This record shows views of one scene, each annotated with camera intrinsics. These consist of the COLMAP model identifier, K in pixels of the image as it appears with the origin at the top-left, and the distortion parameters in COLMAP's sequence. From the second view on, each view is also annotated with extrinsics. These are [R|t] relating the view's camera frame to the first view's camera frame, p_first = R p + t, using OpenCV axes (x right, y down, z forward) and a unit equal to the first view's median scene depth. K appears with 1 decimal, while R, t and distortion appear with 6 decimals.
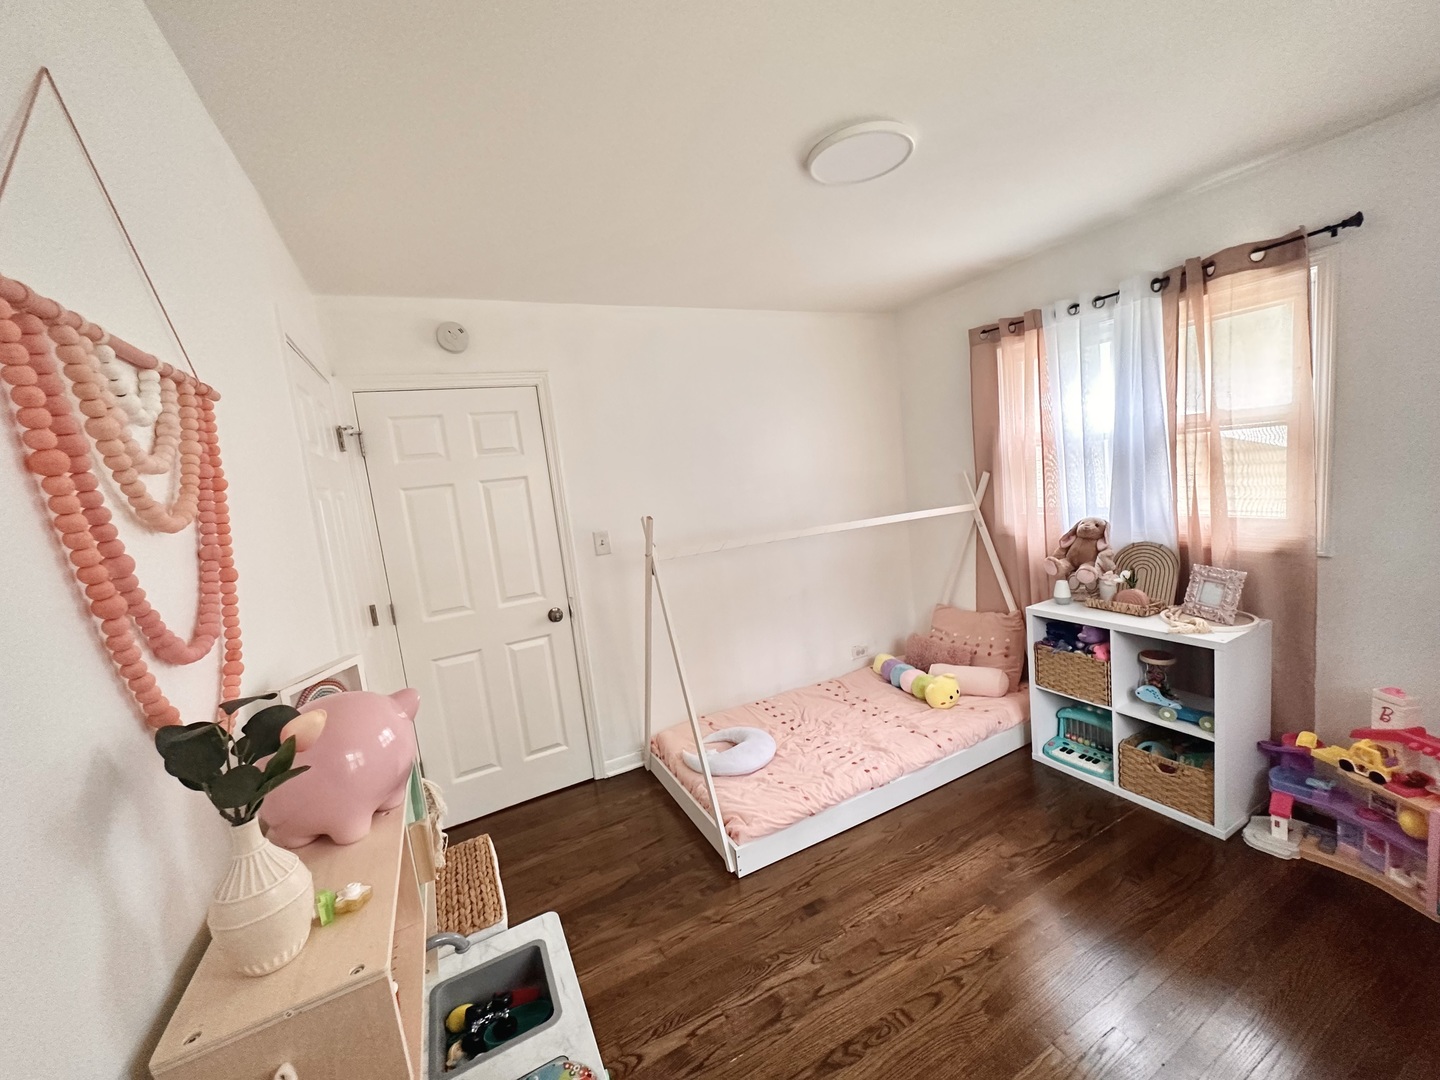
lens RADIAL K [[576.3, 0, 720.5], [0, 576.3, 541.4], [0, 0, 1]] dist [-0.002834, -0.000411]
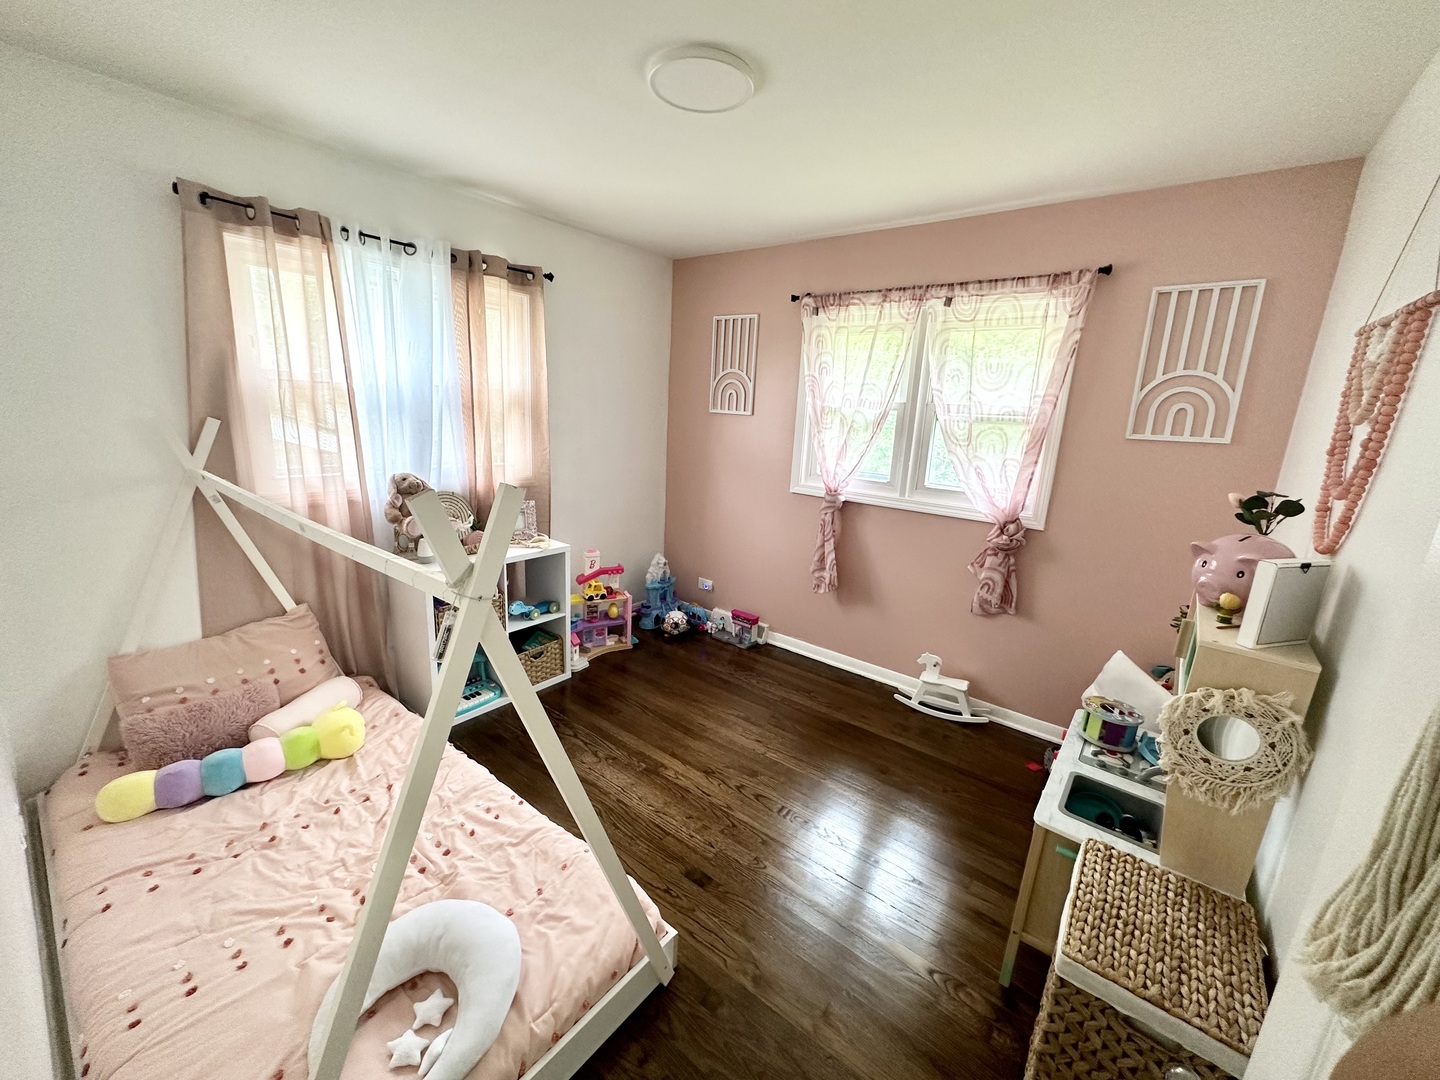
lens RADIAL K [[576.3, 0, 718.2], [0, 576.3, 541.9], [0, 0, 1]] dist [-0.002834, -0.000411]
pose [[-0.415710, -0.131957, 0.899874, -0.550595], [0.106453, 0.975558, 0.192233, -0.069749], [-0.903246, 0.175707, -0.391502, 1.092710]]
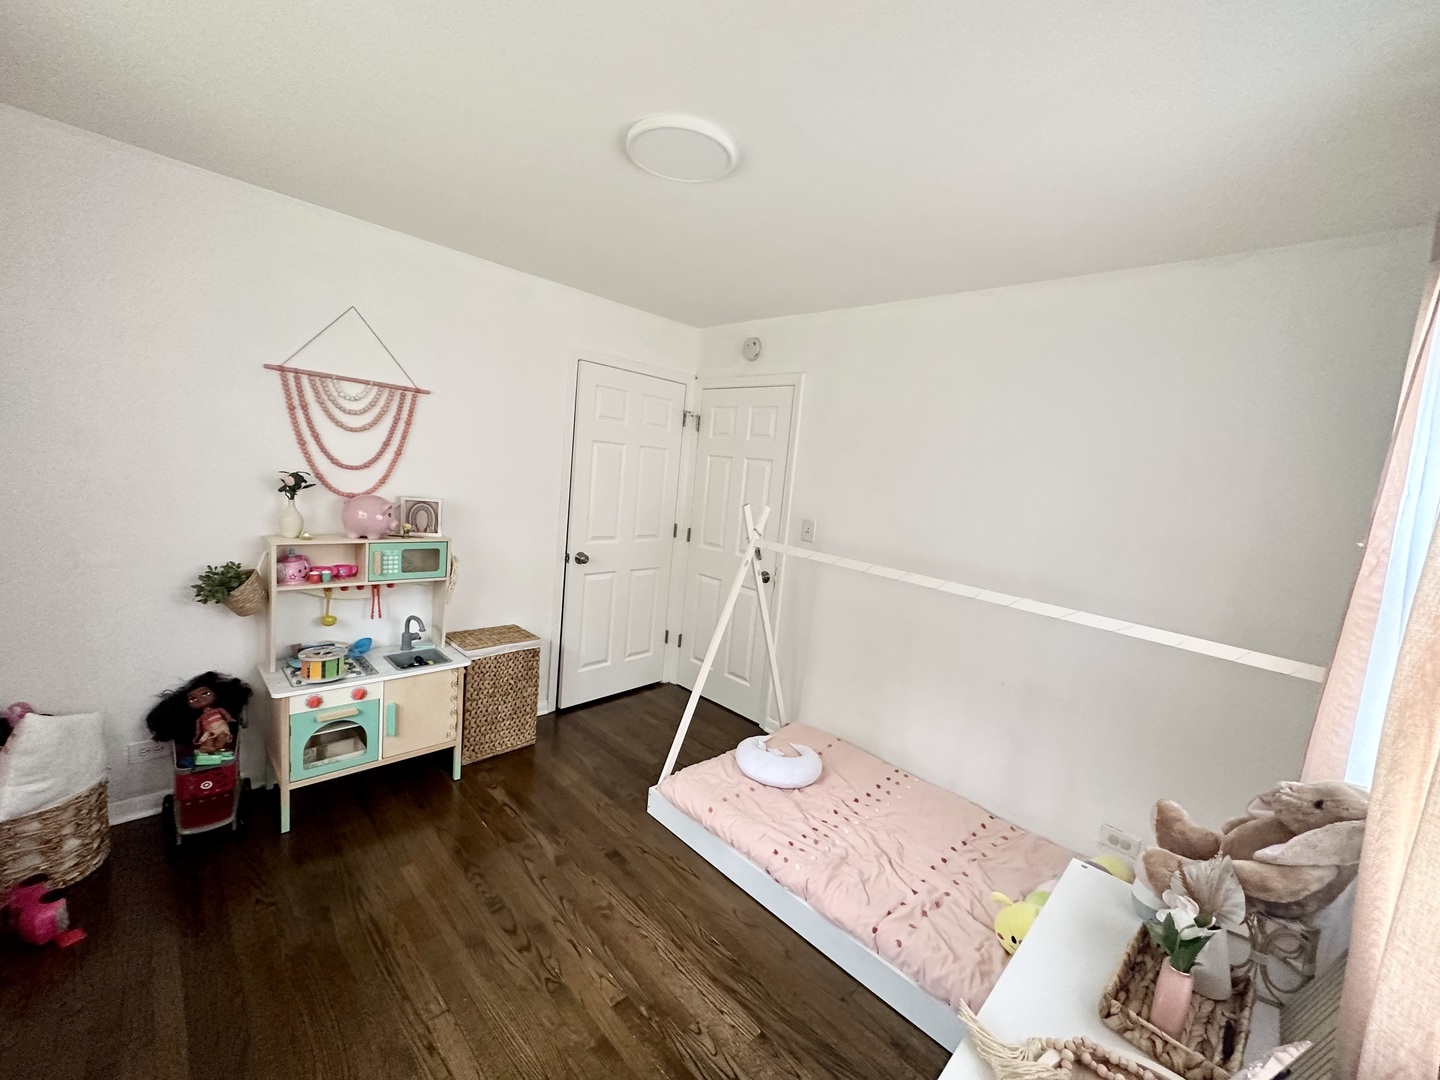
lens RADIAL K [[576.3, 0, 716.3], [0, 576.3, 537.1], [0, 0, 1]] dist [-0.002834, -0.000411]
pose [[0.291121, 0.249604, -0.923551, 0.963090], [-0.239975, 0.953553, 0.182068, -0.181883], [0.926100, 0.168625, 0.337498, 0.613232]]
